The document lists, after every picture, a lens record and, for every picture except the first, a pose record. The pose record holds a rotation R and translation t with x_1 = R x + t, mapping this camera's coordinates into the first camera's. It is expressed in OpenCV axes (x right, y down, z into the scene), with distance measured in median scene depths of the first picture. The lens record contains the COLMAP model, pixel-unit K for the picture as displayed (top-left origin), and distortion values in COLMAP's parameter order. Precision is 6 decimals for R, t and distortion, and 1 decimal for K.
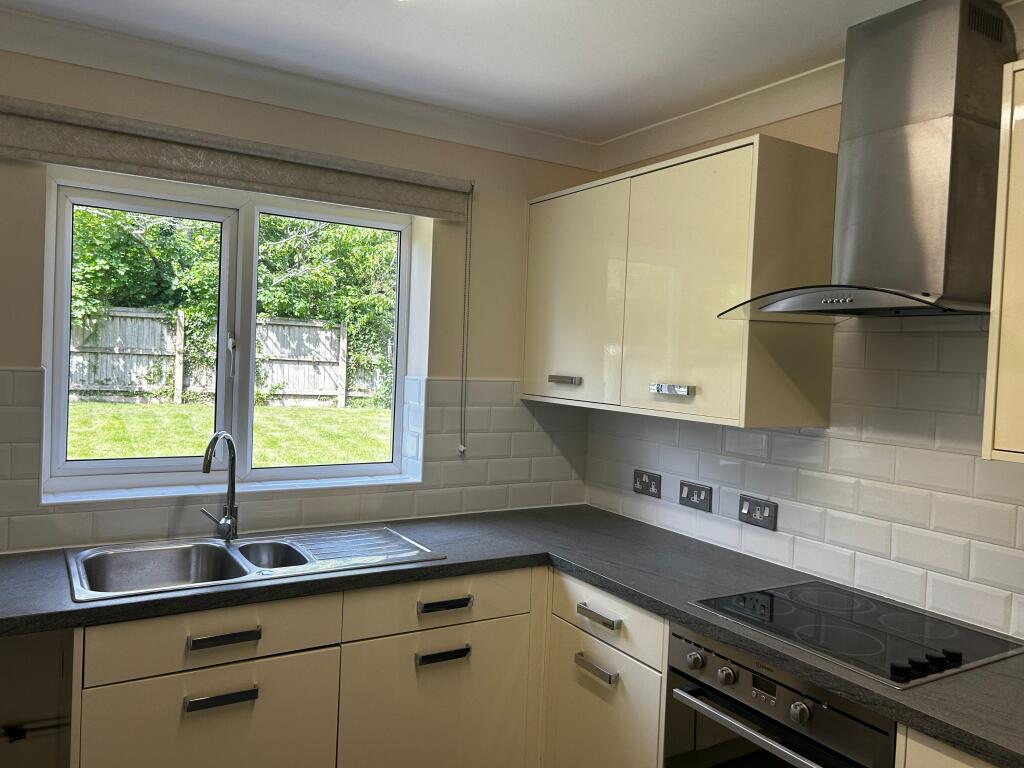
lens RADIAL K [[784.8, 0, 515.3], [0, 784.8, 380.3], [0, 0, 1]] dist [0.051394, -0.009146]
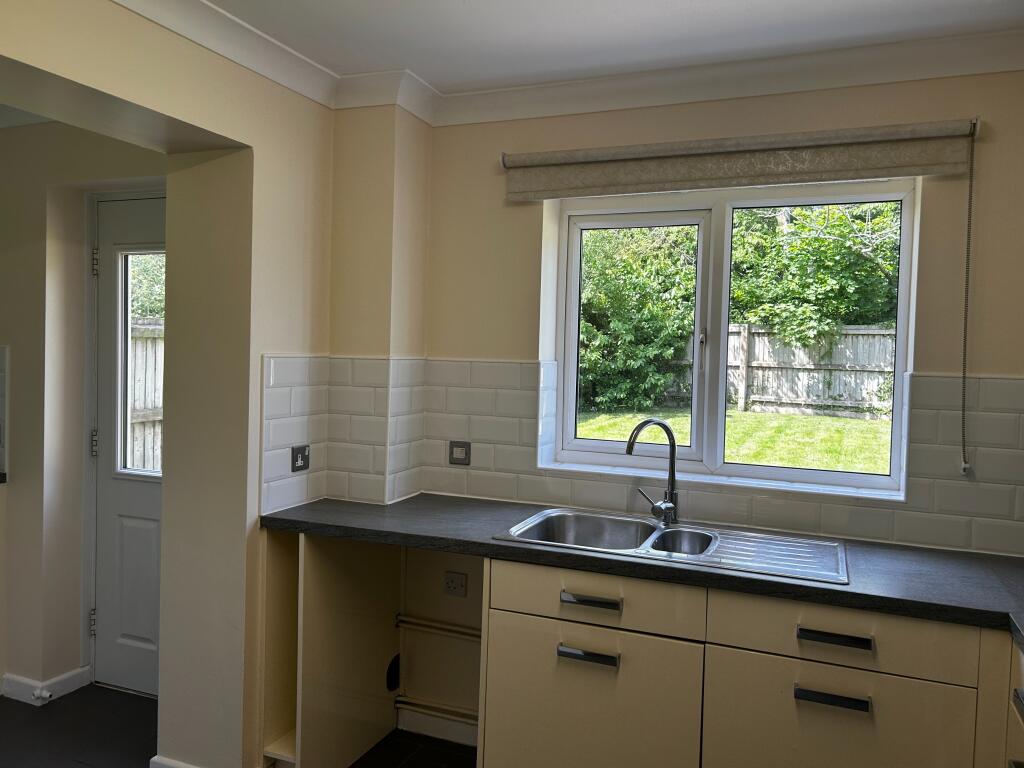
lens RADIAL K [[784.8, 0, 515.3], [0, 784.8, 380.3], [0, 0, 1]] dist [0.051394, -0.009146]
pose [[0.594208, 0.004332, -0.804300, 0.313148], [-0.027098, 0.999526, -0.014636, 0.027984], [0.803855, 0.030492, 0.594044, 0.182228]]
